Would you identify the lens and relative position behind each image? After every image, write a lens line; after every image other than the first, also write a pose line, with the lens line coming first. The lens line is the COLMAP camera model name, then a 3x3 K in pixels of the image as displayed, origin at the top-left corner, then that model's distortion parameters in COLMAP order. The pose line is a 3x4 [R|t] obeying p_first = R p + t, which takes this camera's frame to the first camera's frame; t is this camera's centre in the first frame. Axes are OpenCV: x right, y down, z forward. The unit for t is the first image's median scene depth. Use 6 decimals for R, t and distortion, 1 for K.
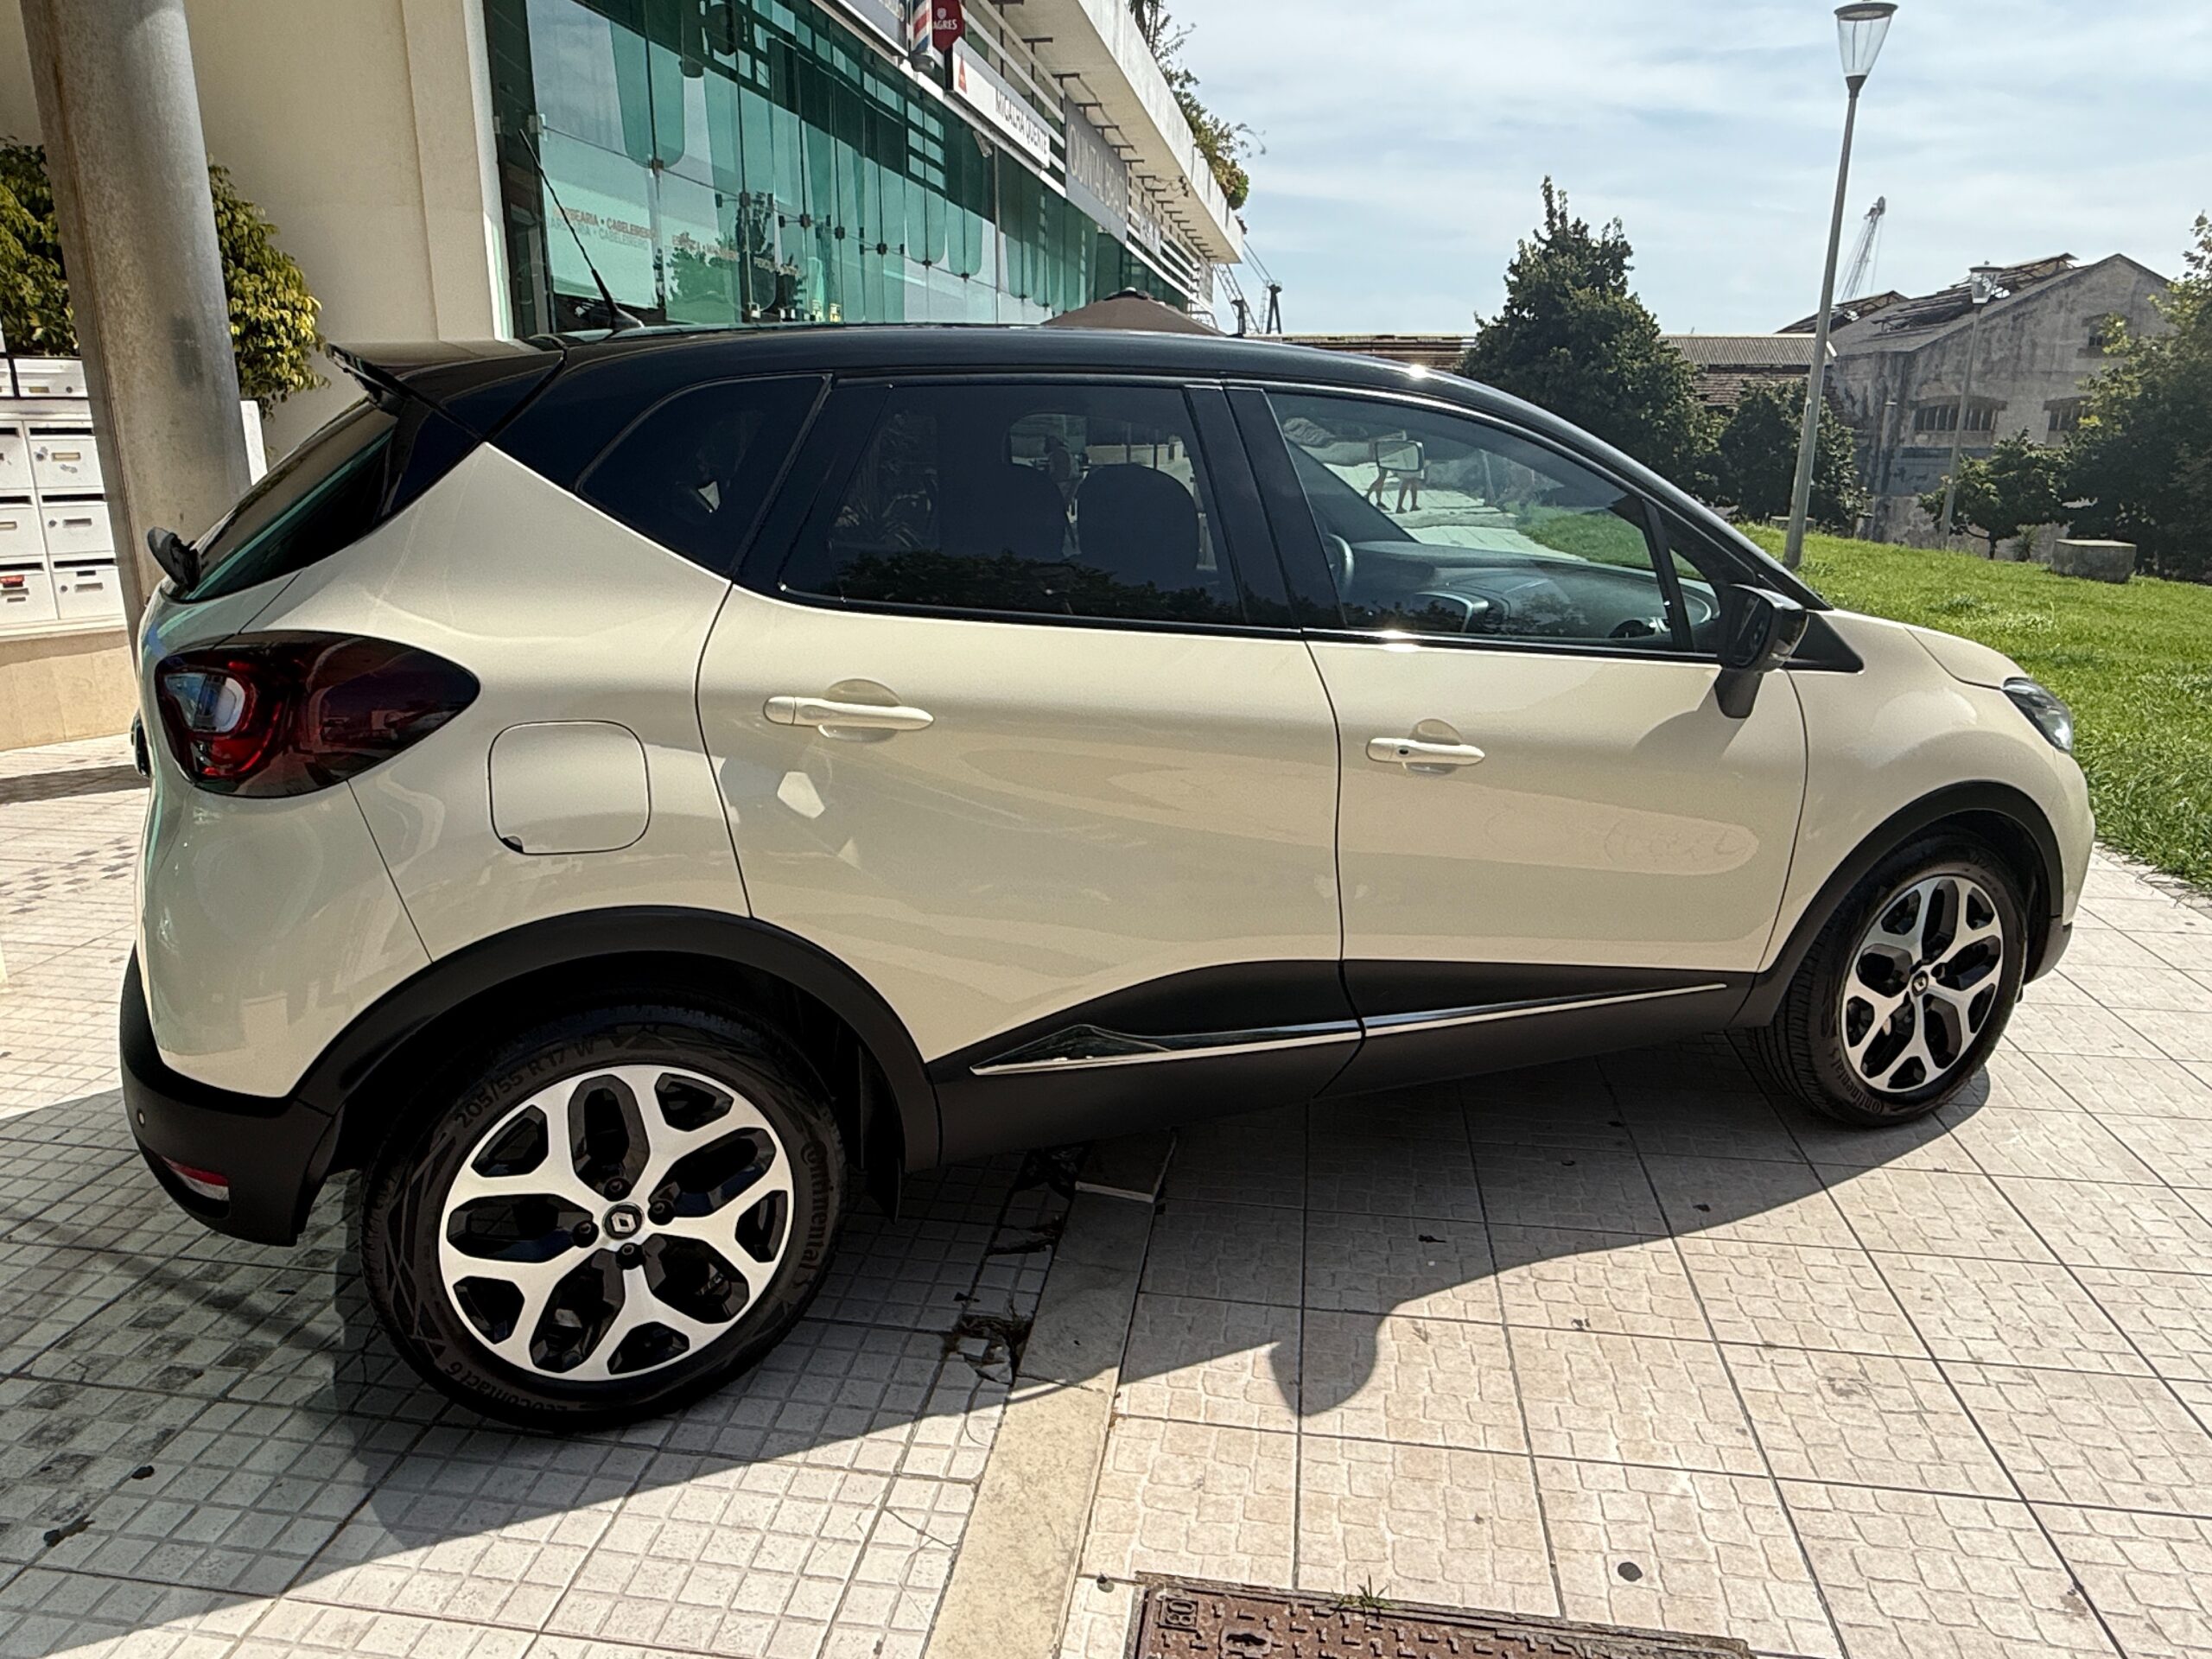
lens RADIAL K [[1543.0, 0, 1112.3], [0, 1543.0, 827.8], [0, 0, 1]] dist [-0.004024, 0.003171]
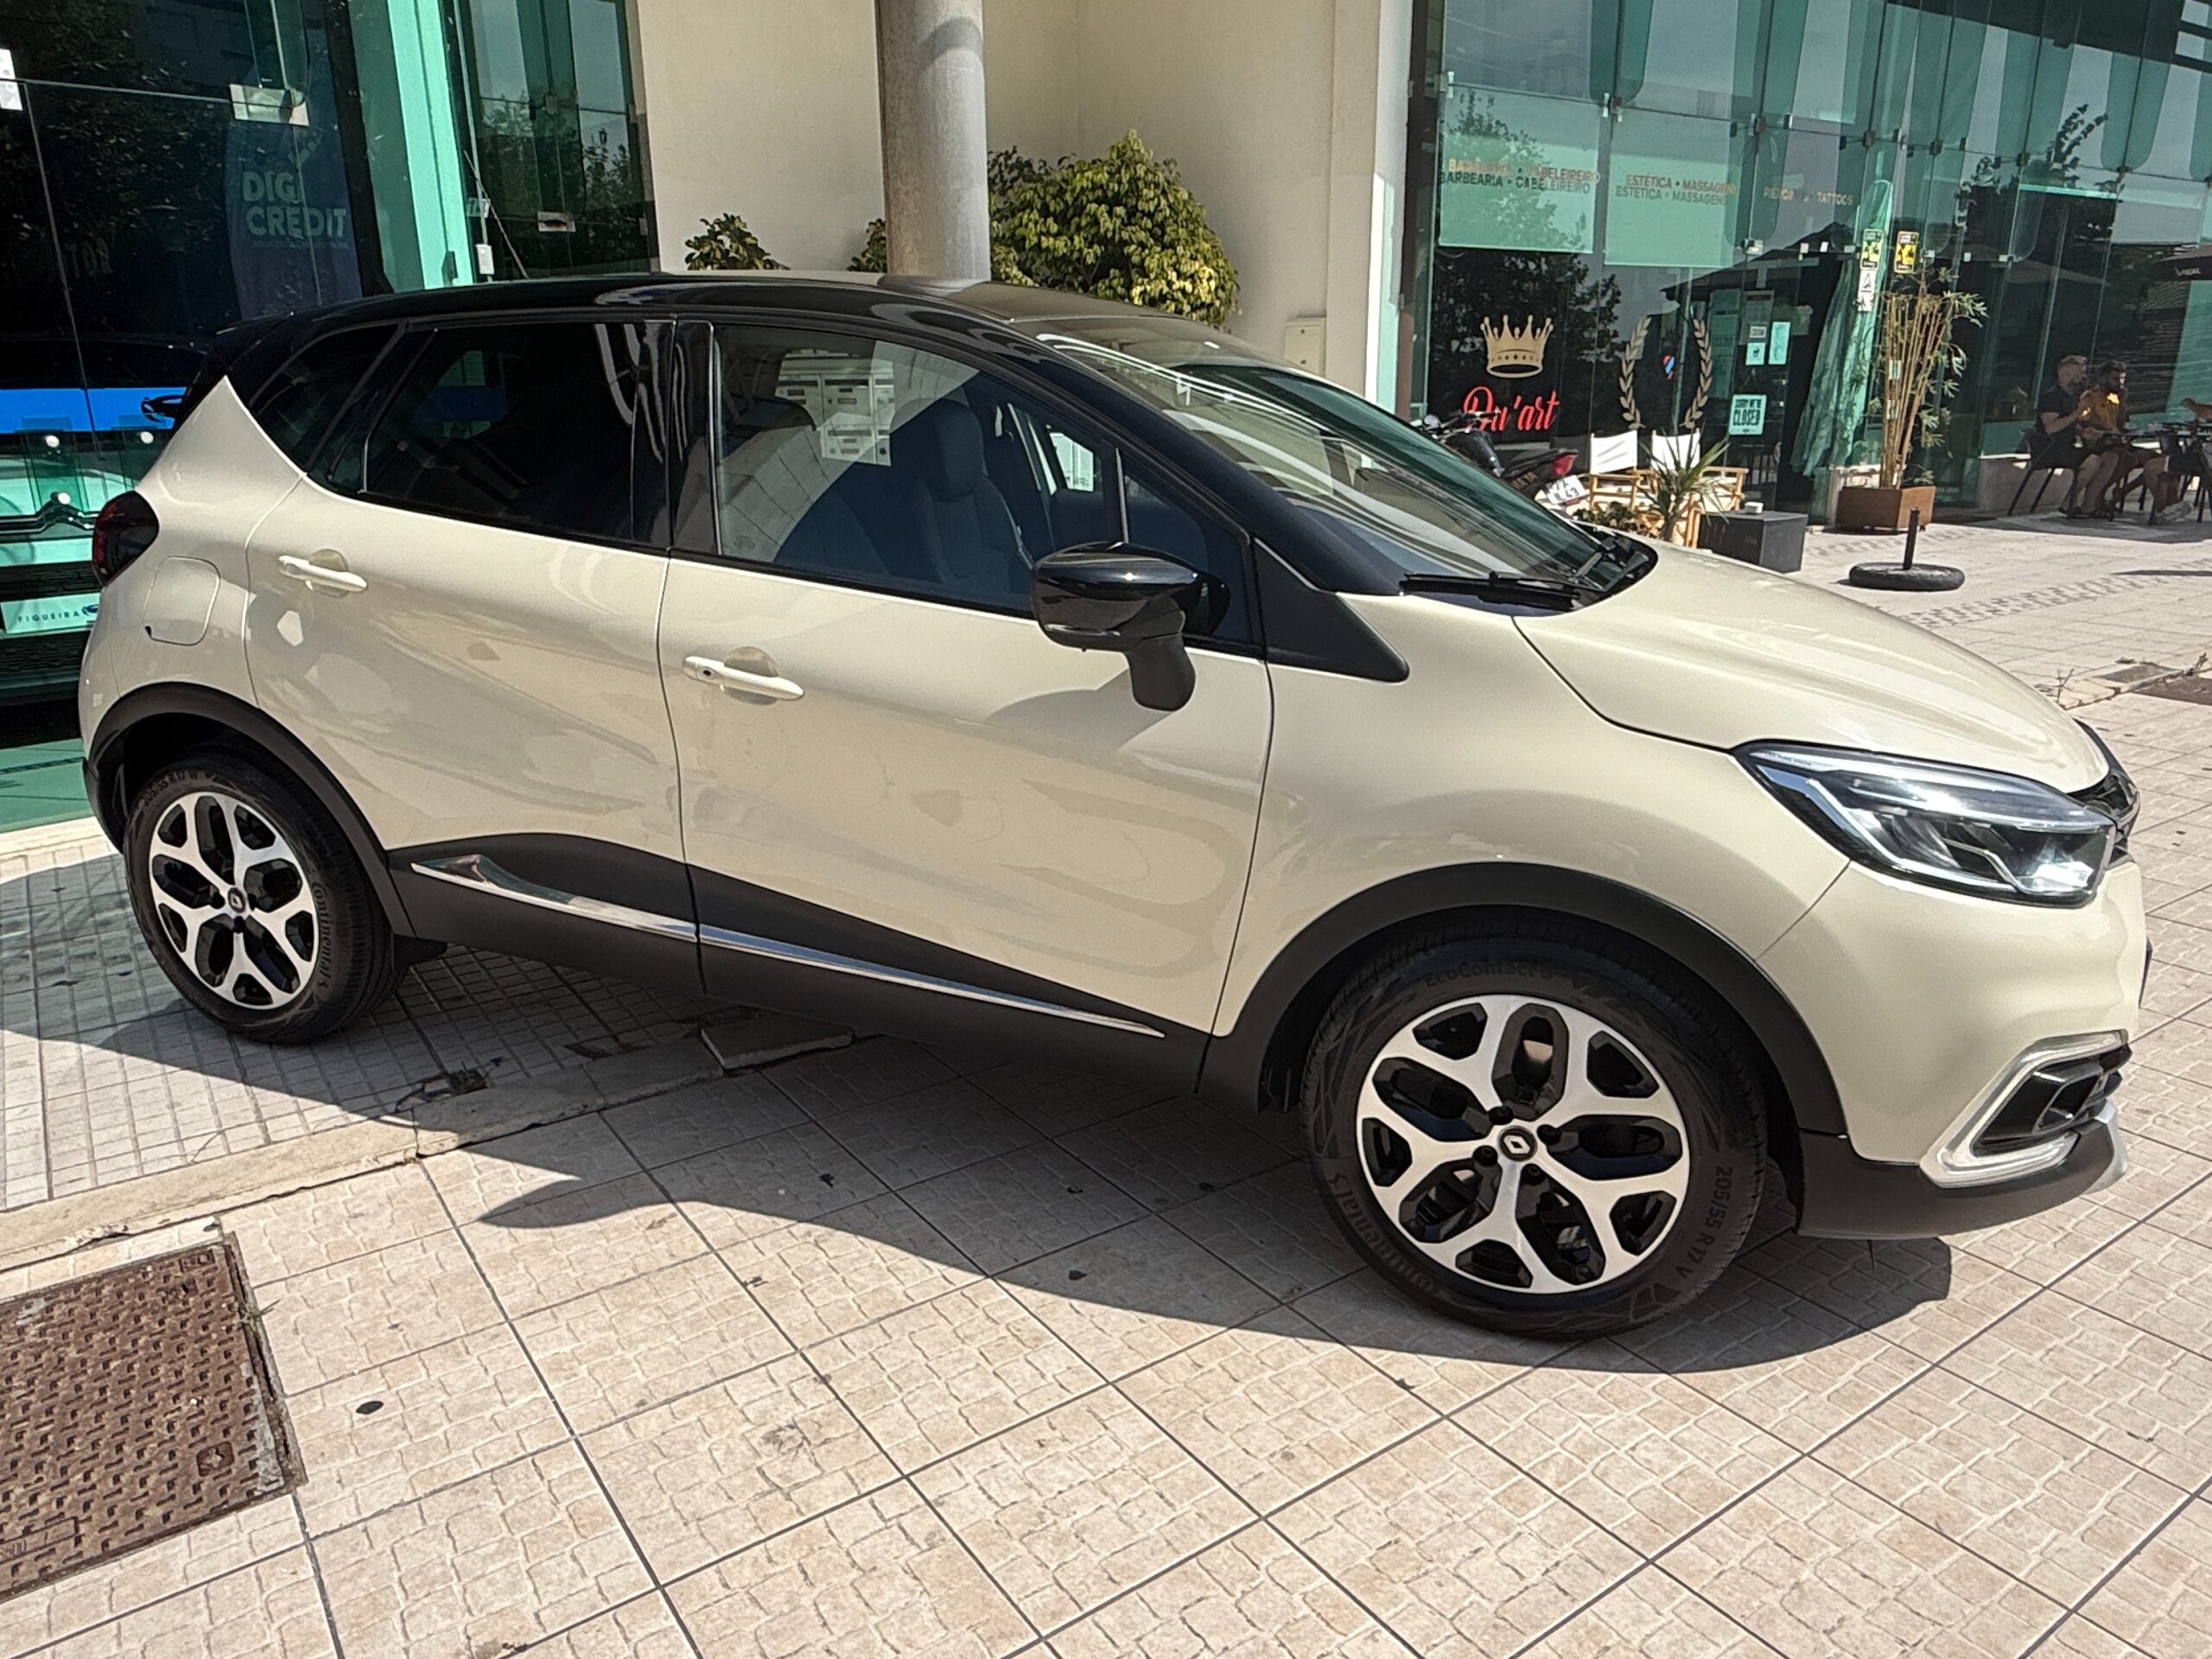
lens RADIAL K [[1543.0, 0, 1109.5], [0, 1543.0, 834.0], [0, 0, 1]] dist [-0.004024, 0.003171]
pose [[0.679066, 0.200705, -0.706107, 1.032069], [-0.178348, 0.978185, 0.106522, -0.093753], [0.712082, 0.053598, 0.700047, 0.438059]]
